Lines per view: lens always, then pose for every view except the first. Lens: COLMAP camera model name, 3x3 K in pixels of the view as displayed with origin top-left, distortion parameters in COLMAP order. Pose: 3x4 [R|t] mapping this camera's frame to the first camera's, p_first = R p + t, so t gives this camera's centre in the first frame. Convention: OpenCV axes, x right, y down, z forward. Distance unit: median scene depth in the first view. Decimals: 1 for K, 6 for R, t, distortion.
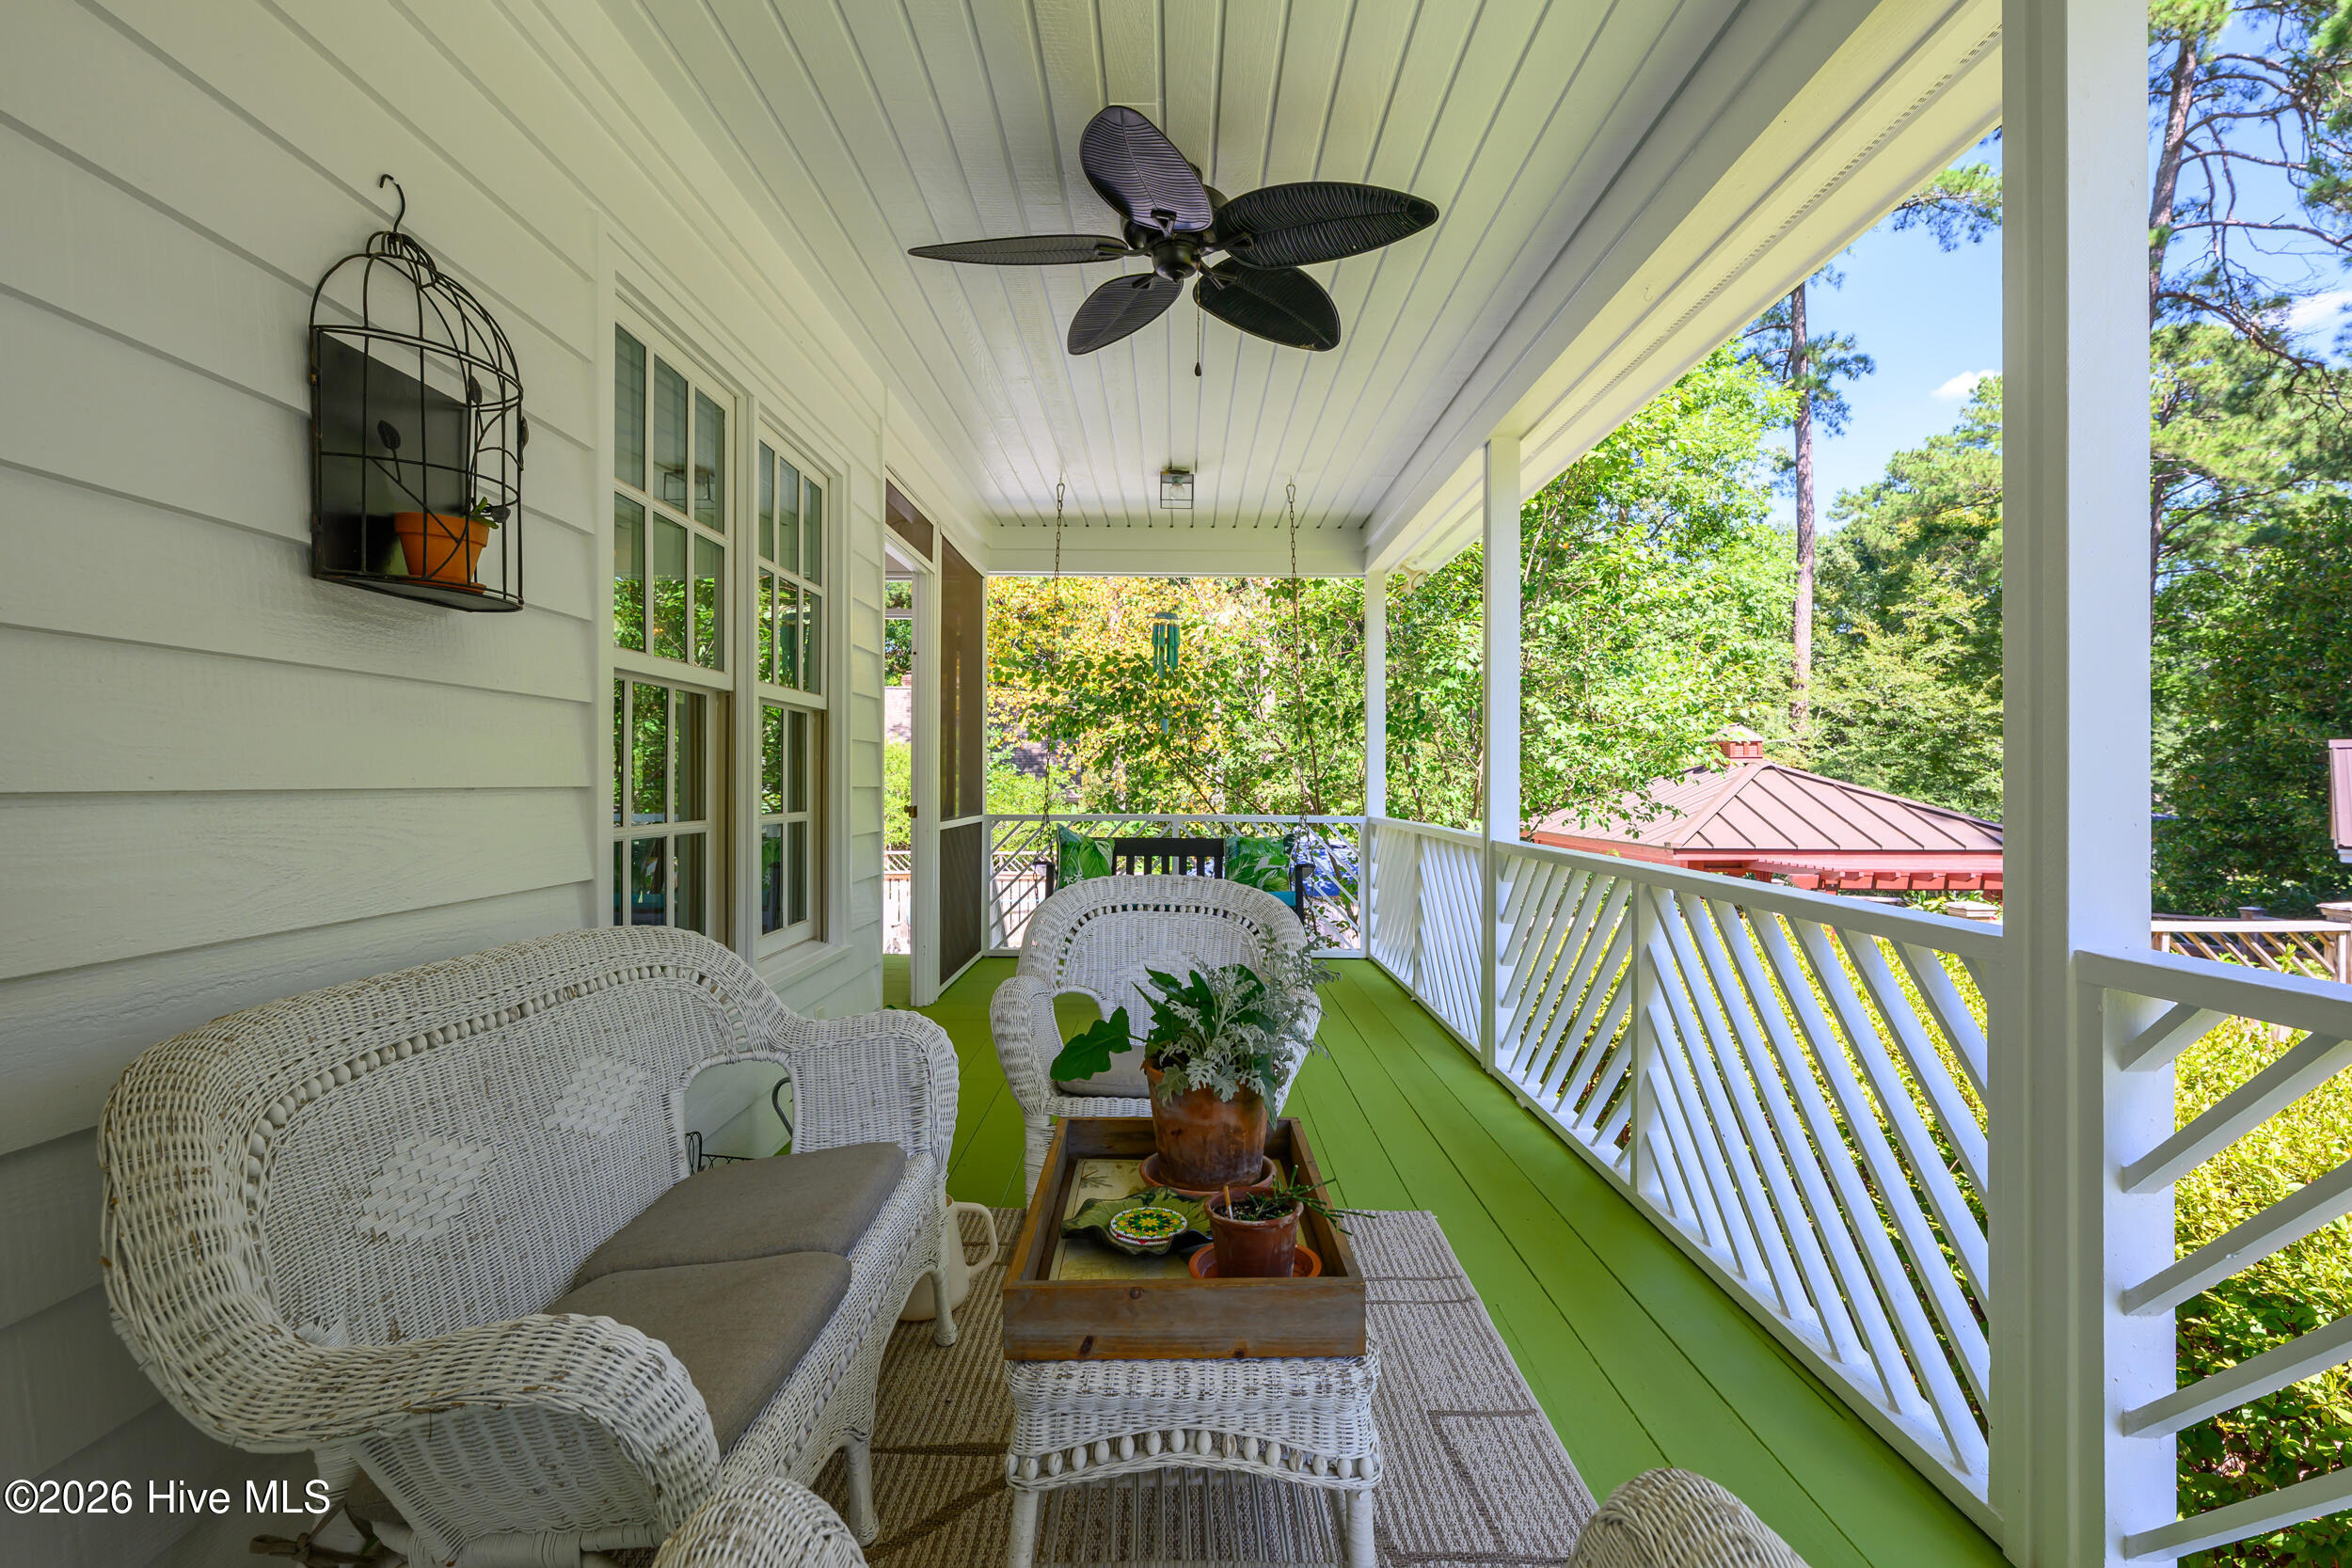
lens RADIAL K [[1057.7, 0, 1183.2], [0, 1057.7, 778.4], [0, 0, 1]] dist [-0.001883, 0.000277]
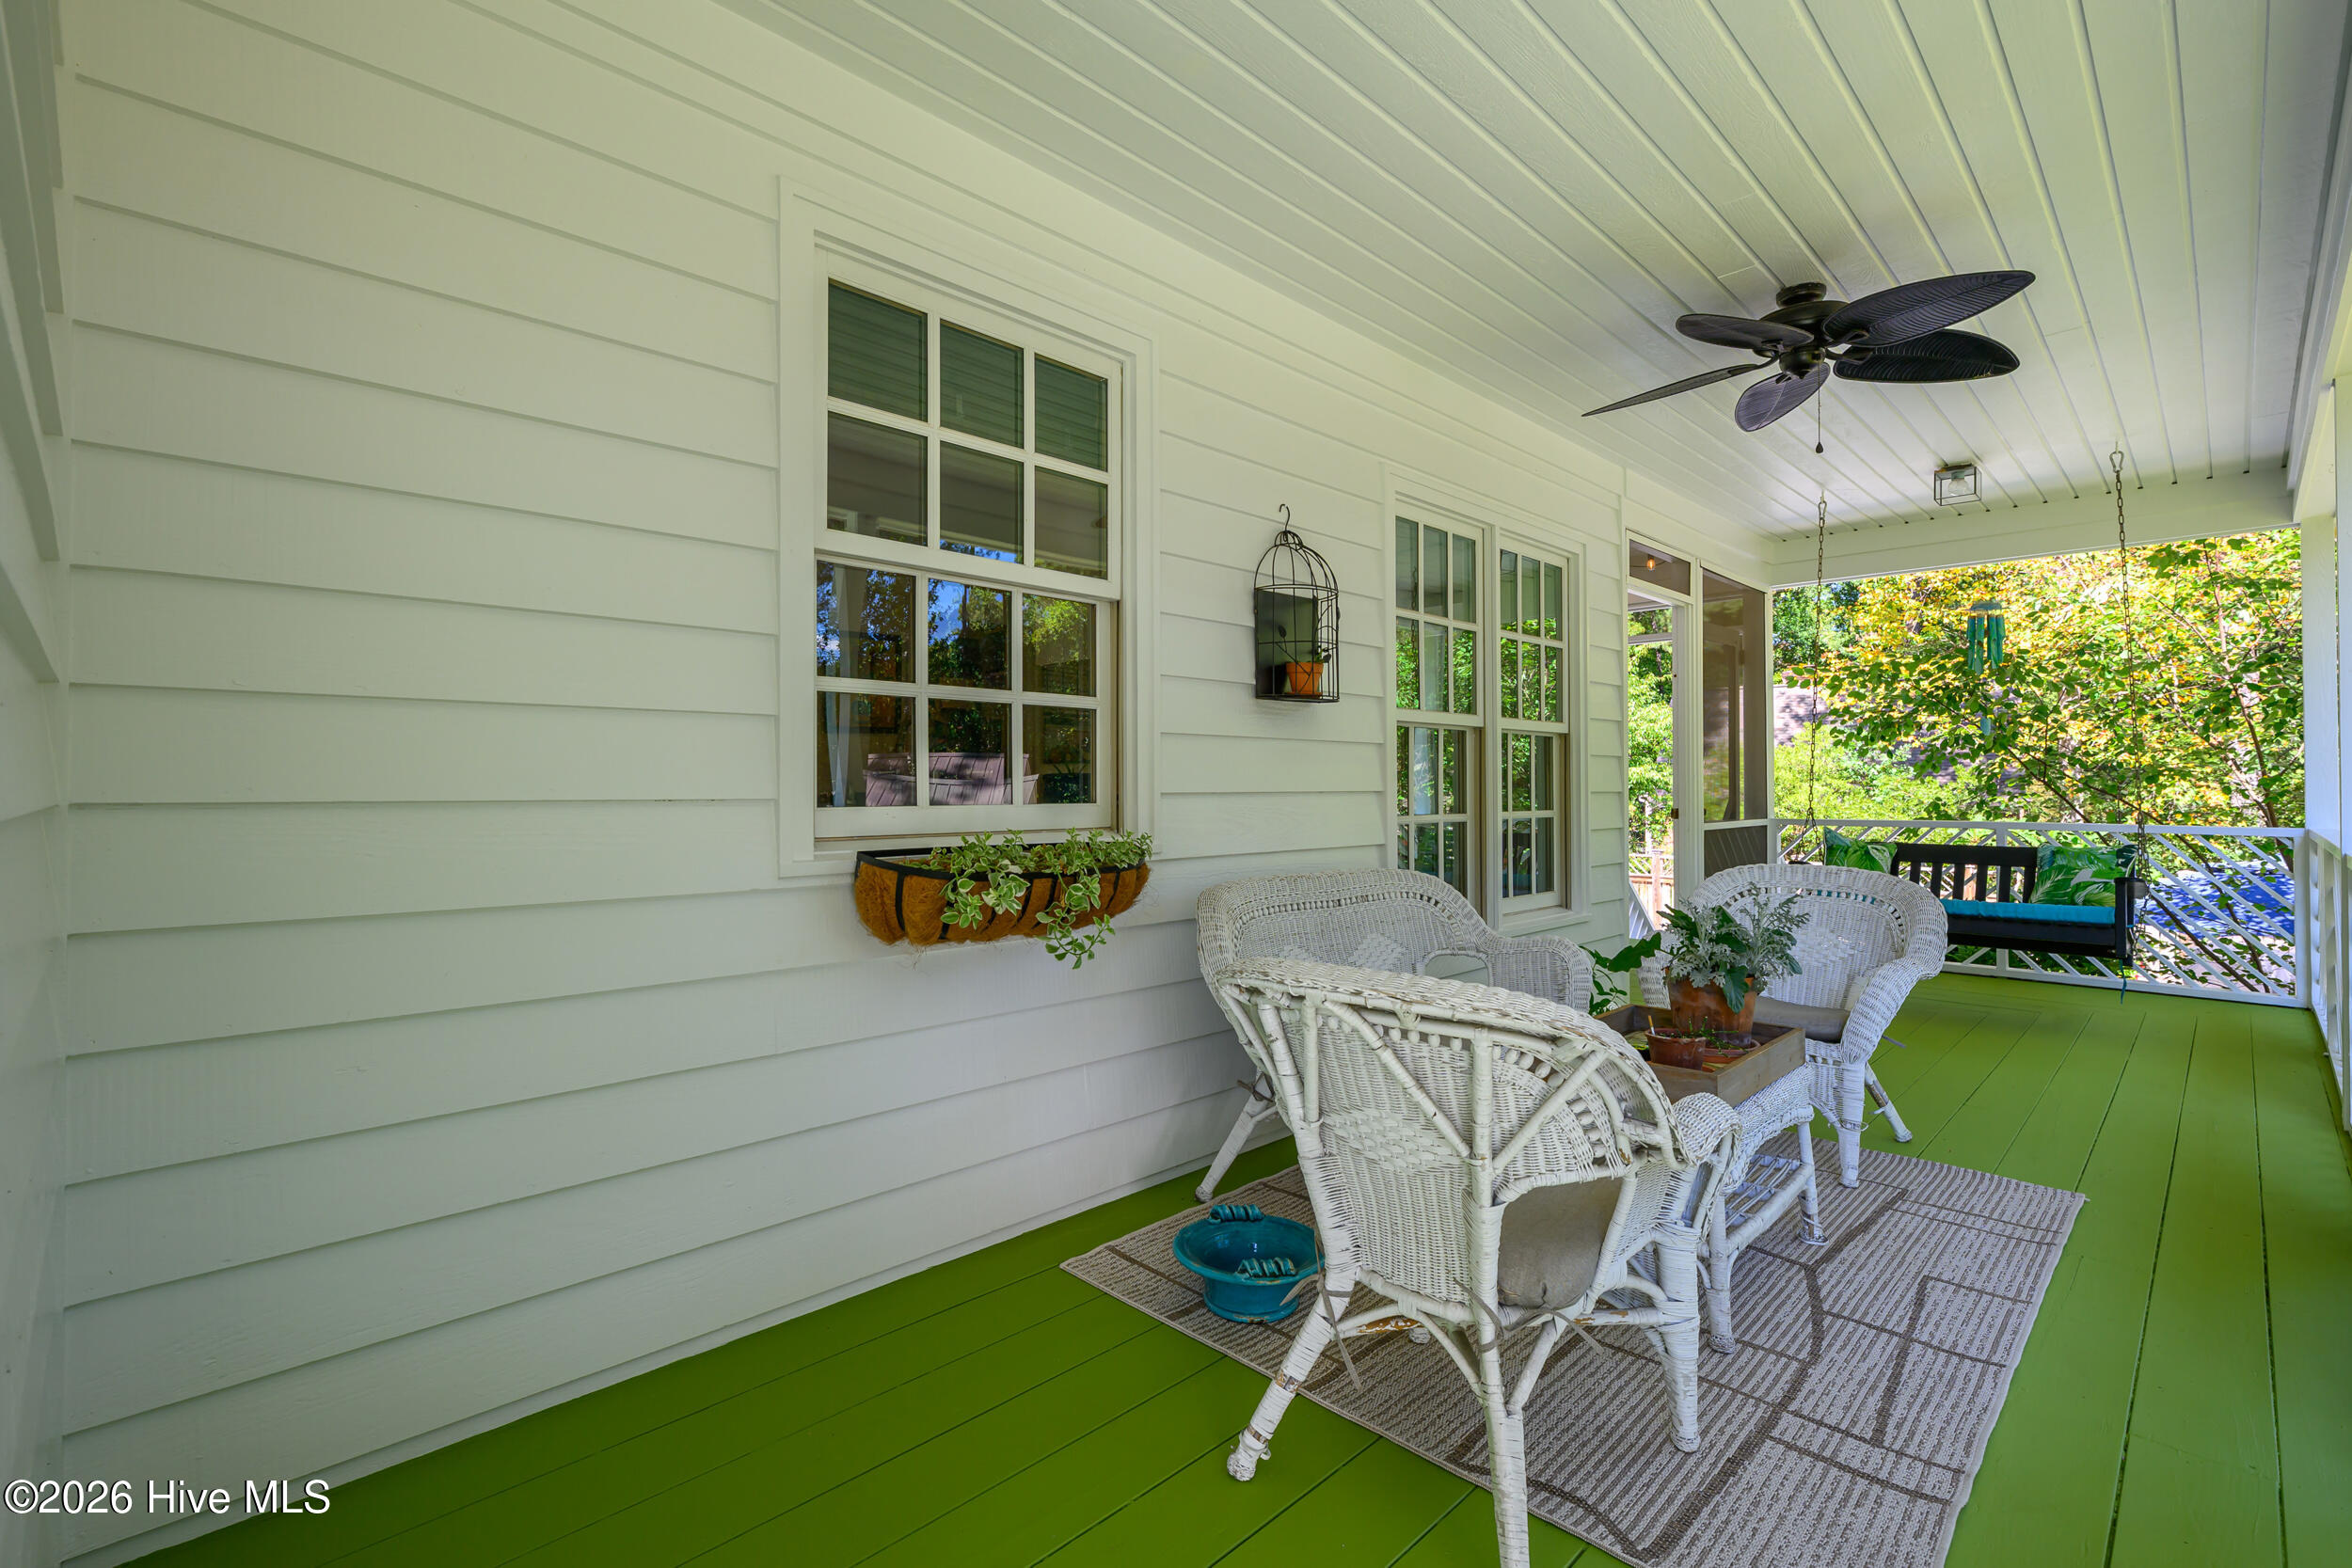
lens RADIAL K [[1057.7, 0, 1176.0], [0, 1057.7, 783.5], [0, 0, 1]] dist [-0.001883, 0.000277]
pose [[0.703888, -0.006967, -0.710277, 0.339834], [0.005901, 0.999975, -0.003960, 0.000666], [0.710286, -0.001404, 0.703912, -0.367923]]
